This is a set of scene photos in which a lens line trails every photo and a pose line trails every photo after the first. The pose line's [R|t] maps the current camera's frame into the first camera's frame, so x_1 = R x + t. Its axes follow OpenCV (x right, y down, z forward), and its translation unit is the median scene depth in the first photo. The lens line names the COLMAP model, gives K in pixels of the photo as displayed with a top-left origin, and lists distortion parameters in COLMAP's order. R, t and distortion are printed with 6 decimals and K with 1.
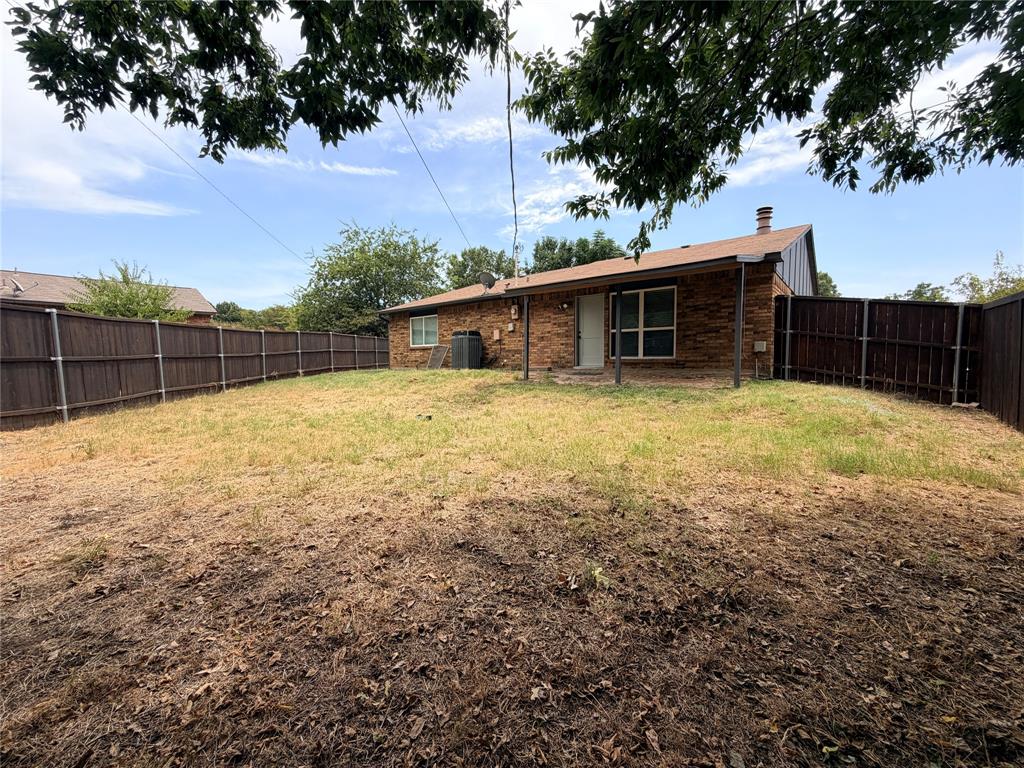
lens RADIAL K [[414.8, 0, 508.6], [0, 414.8, 383.9], [0, 0, 1]] dist [0.001981, -0.000266]
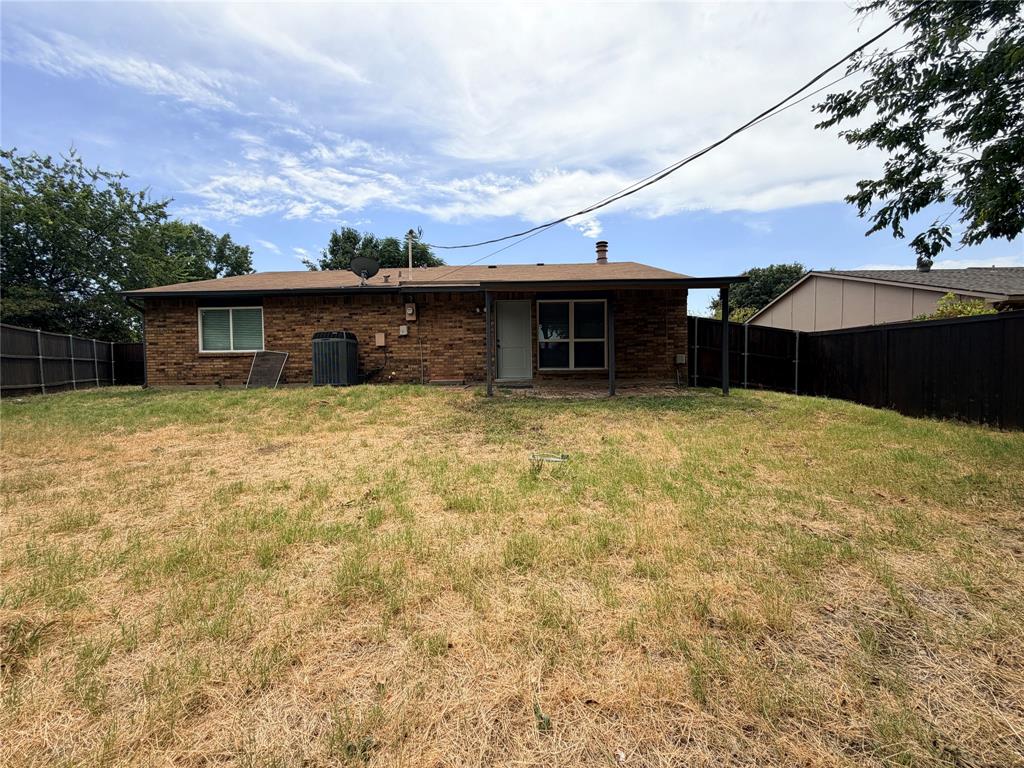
lens RADIAL K [[409.6, 0, 509.5], [0, 409.6, 385.2], [0, 0, 1]] dist [0.000806, -0.000132]
pose [[0.786731, -0.024983, 0.616790, -0.338066], [0.041780, 0.999045, -0.012825, -0.015787], [-0.615880, 0.035859, 0.787023, 0.283506]]
